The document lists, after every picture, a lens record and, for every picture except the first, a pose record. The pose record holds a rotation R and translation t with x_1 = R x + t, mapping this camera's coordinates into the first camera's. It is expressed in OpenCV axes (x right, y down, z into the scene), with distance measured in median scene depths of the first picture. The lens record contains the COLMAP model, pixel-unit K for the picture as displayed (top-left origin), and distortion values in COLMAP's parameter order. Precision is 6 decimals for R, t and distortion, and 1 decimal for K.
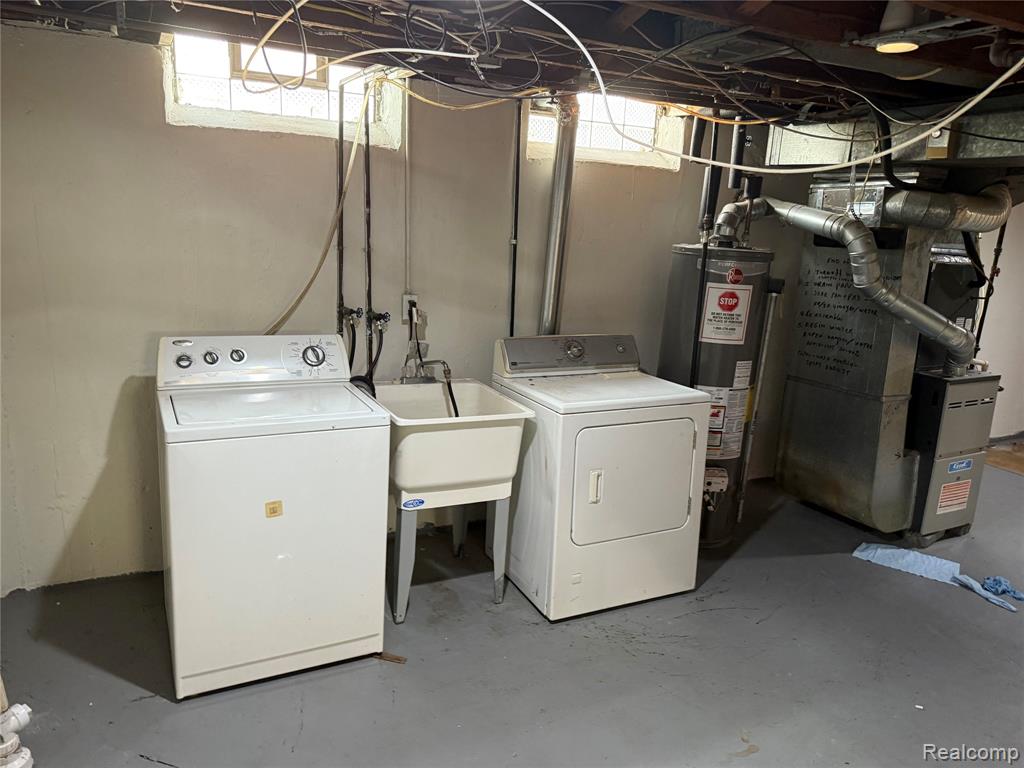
lens RADIAL K [[712.3, 0, 512.0], [0, 712.3, 384.0], [0, 0, 1]] dist [-0.063581, -0.001532]
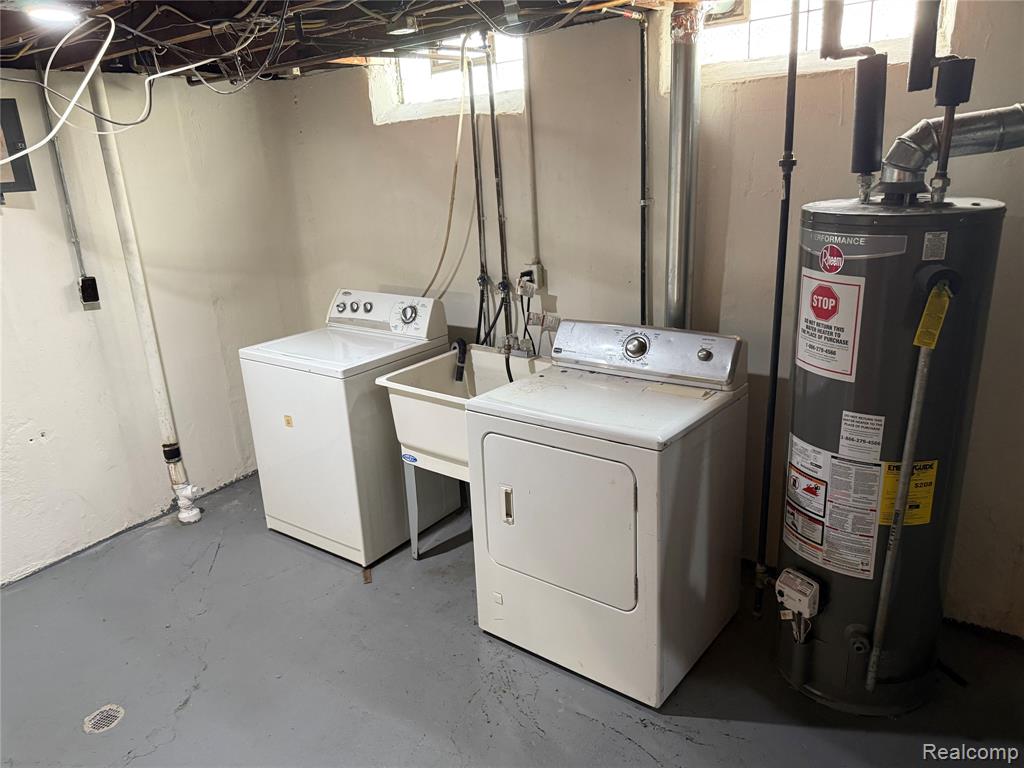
lens RADIAL K [[712.3, 0, 512.0], [0, 712.3, 384.0], [0, 0, 1]] dist [-0.063581, -0.001532]
pose [[0.434347, 0.196304, -0.879095, 0.707375], [-0.125148, 0.979649, 0.156924, -0.109962], [0.892009, 0.041857, 0.450075, 0.524804]]
